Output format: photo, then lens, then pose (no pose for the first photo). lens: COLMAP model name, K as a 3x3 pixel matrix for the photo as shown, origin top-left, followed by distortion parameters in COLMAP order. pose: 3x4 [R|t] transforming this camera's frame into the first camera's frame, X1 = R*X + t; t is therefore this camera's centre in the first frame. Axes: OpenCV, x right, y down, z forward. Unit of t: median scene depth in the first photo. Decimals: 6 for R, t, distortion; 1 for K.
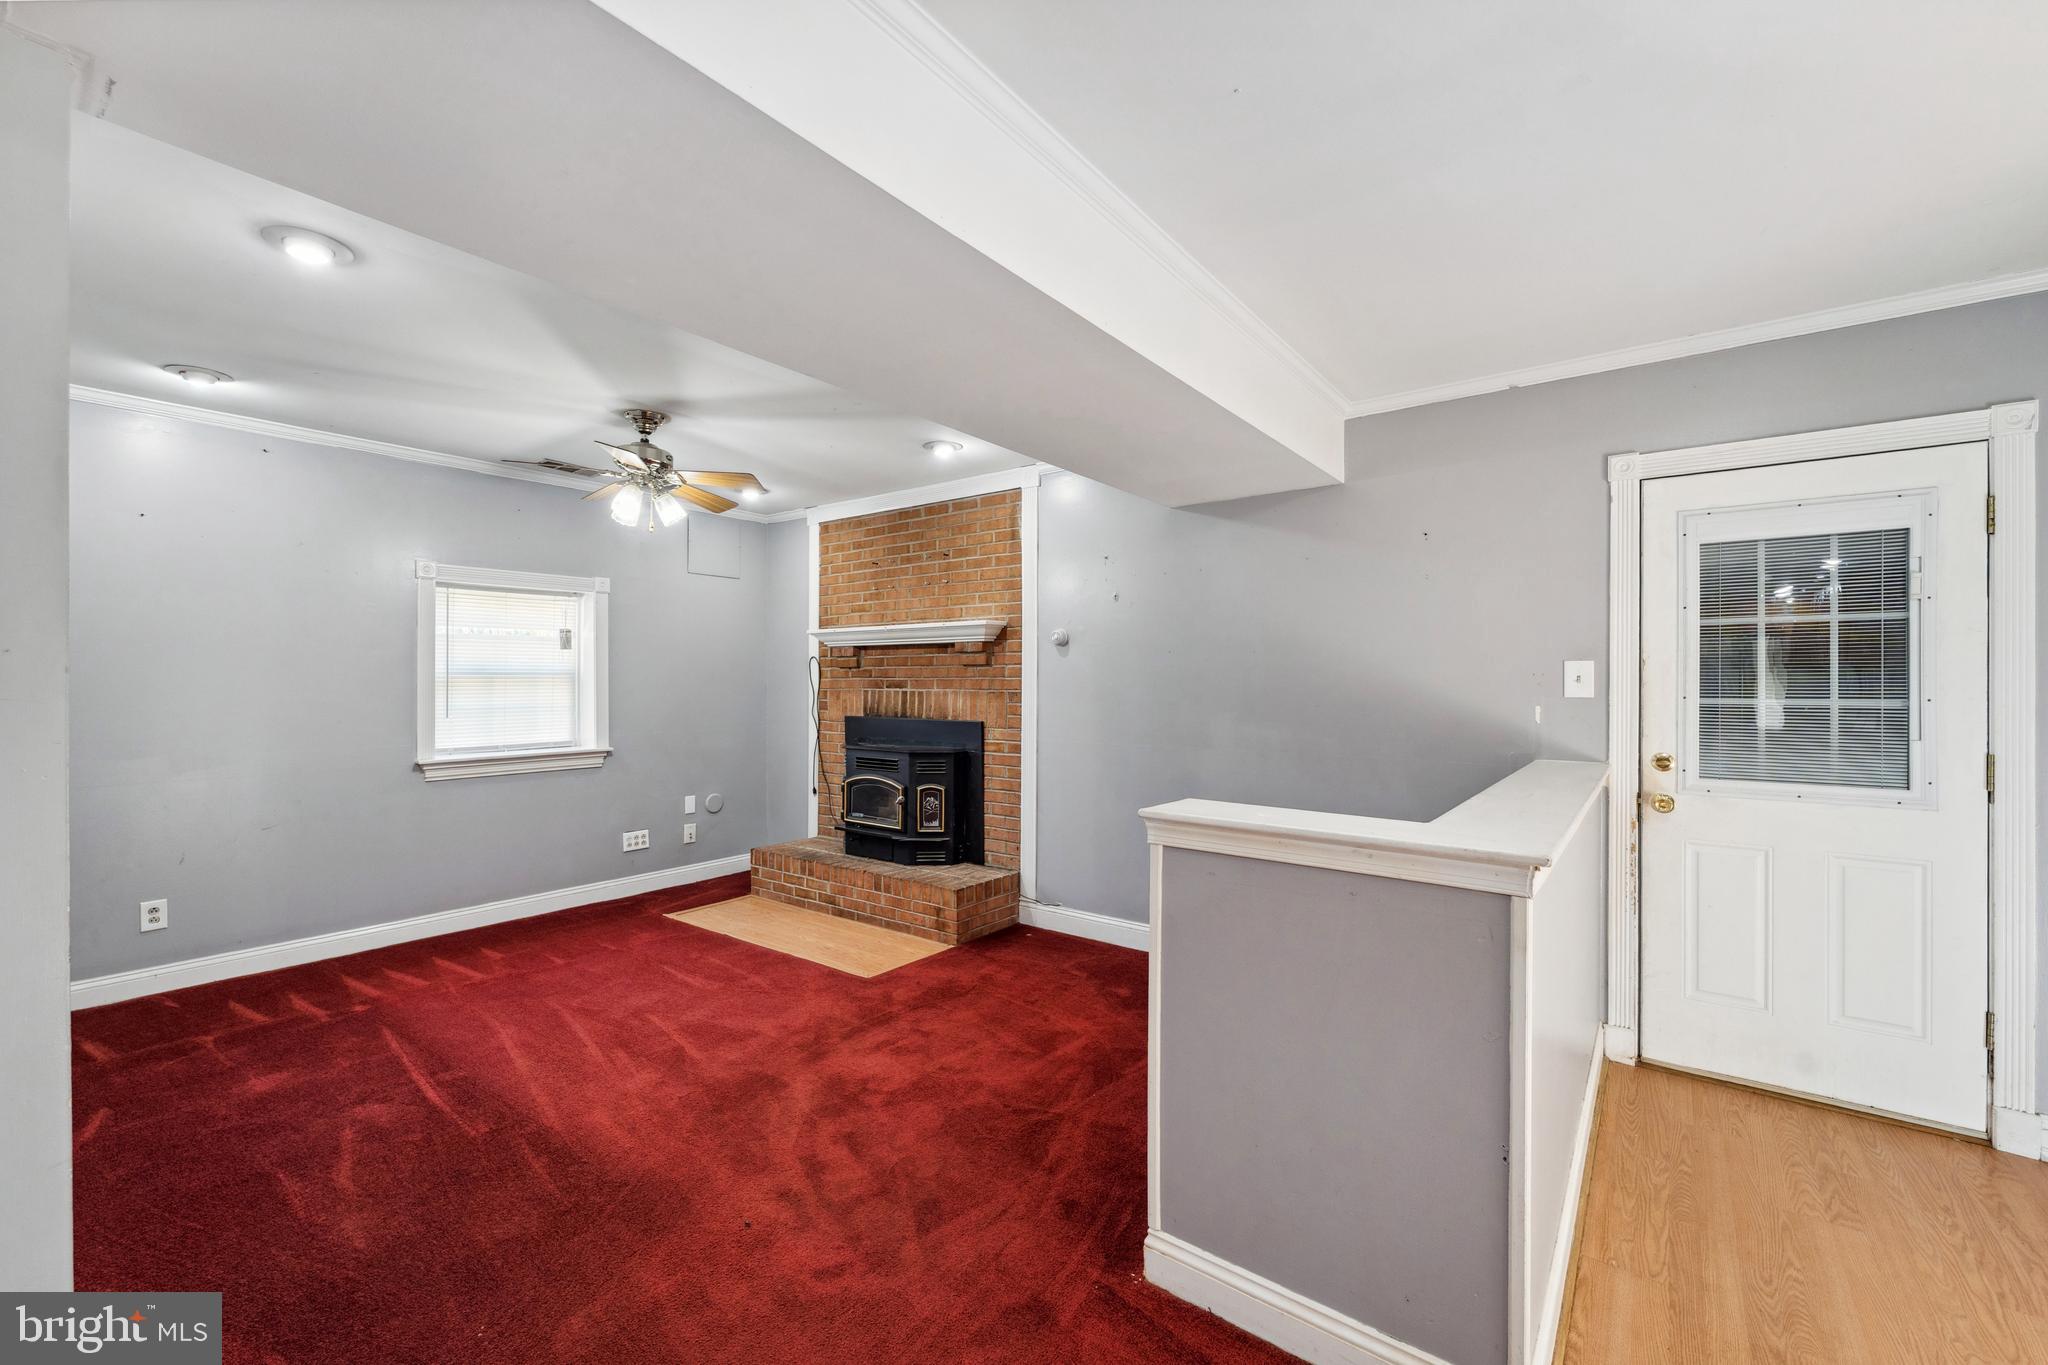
lens RADIAL K [[824.6, 0, 1024.3], [0, 824.6, 683.4], [0, 0, 1]] dist [0.000026, 0.000068]
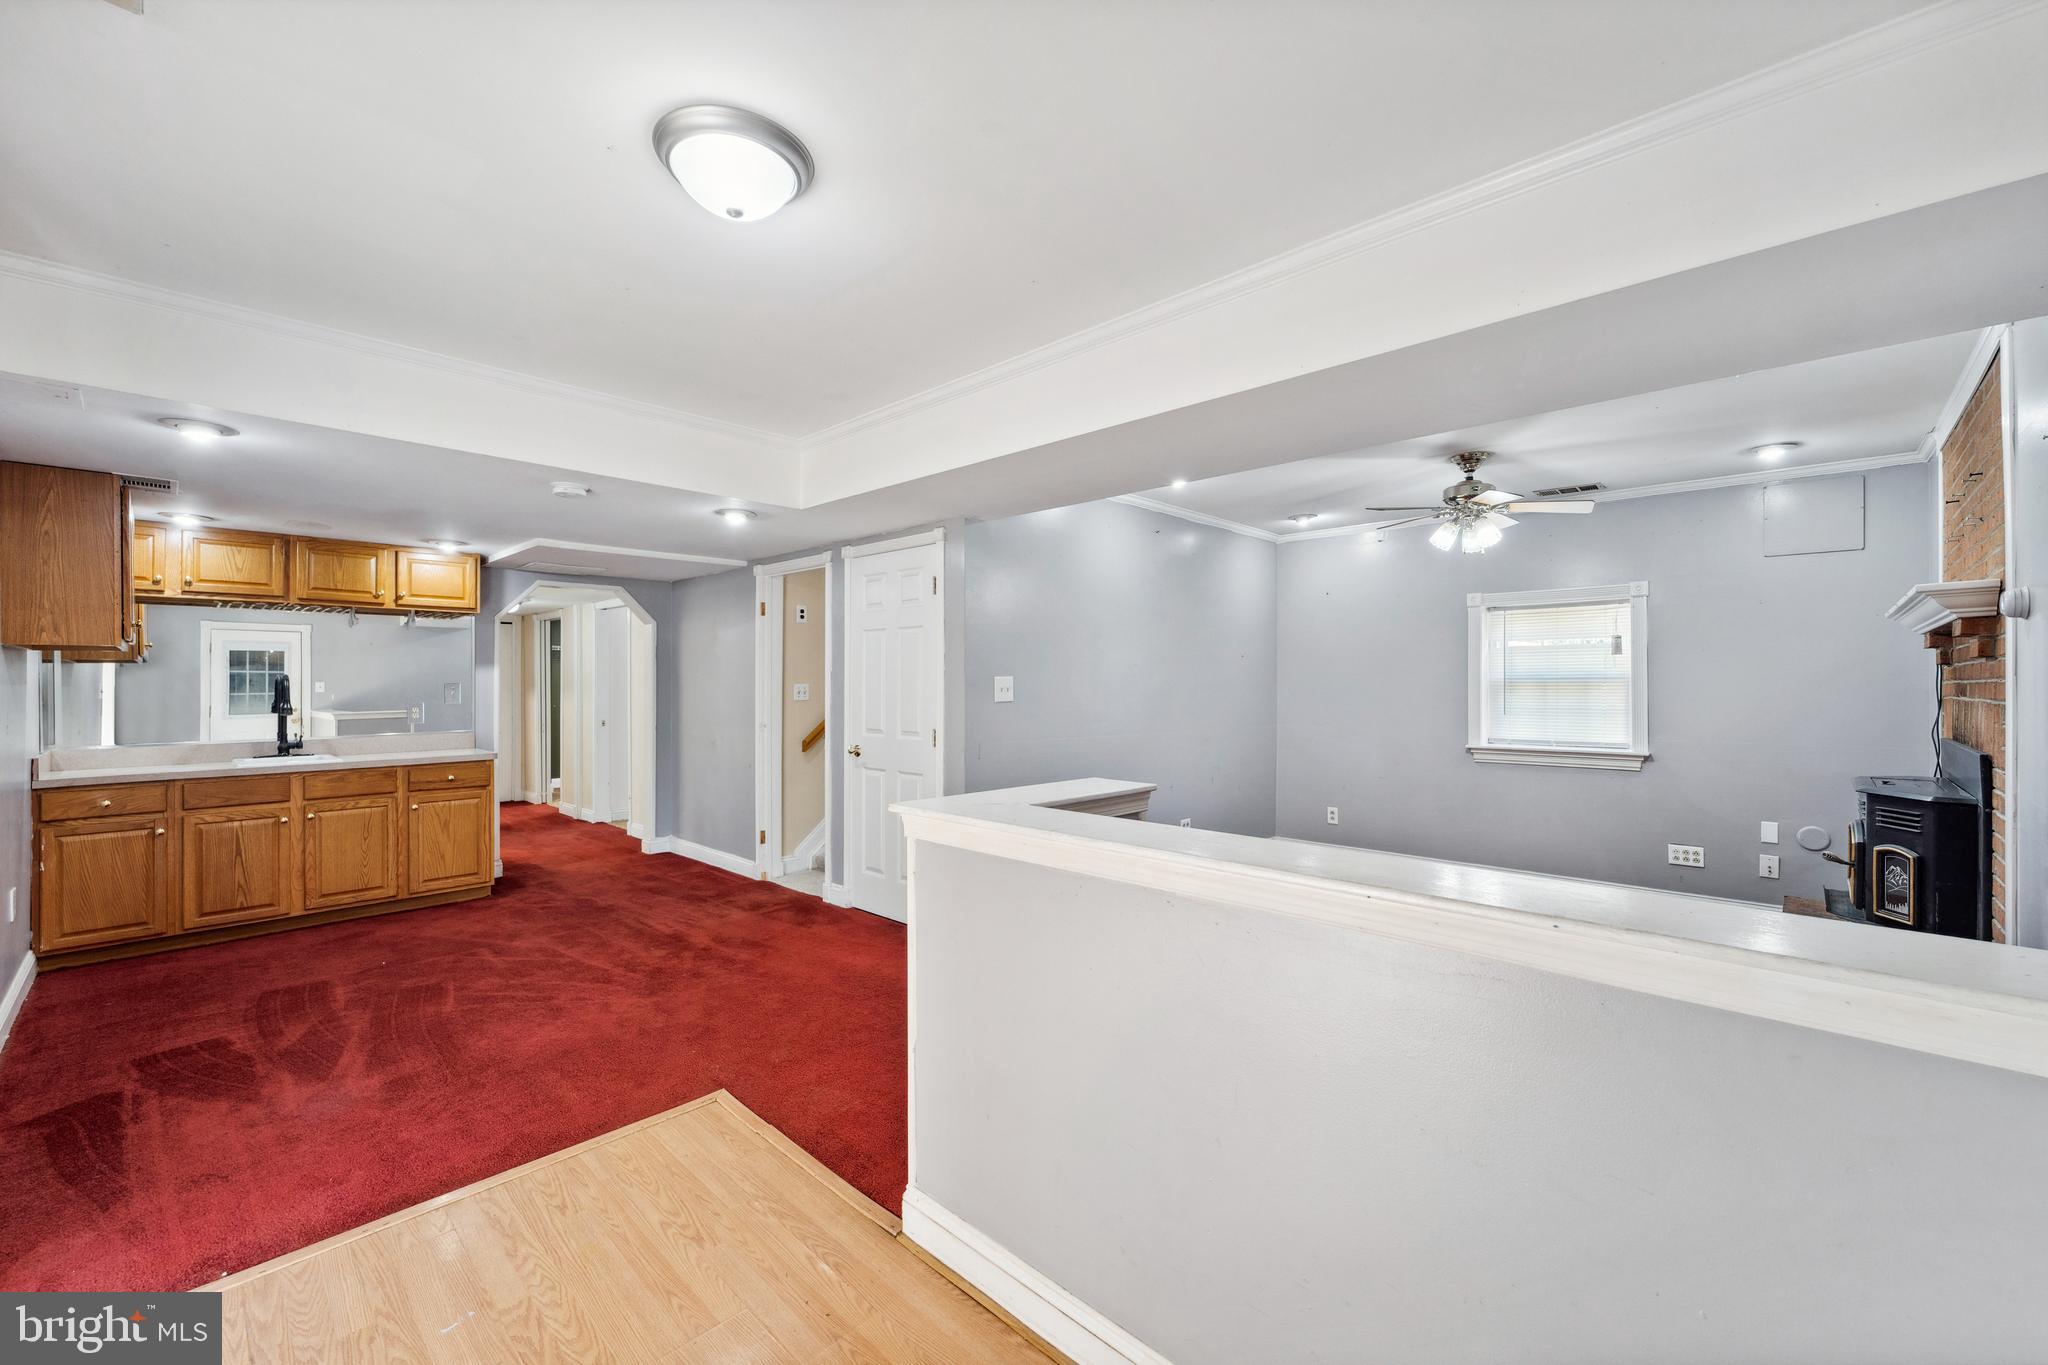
lens RADIAL K [[824.6, 0, 1022.5], [0, 824.6, 683.6], [0, 0, 1]] dist [0.000026, 0.000068]
pose [[-0.112444, -0.002487, -0.993655, 0.578087], [-0.001291, 0.999996, -0.002357, -0.001190], [0.993657, 0.001018, -0.112446, 0.381809]]
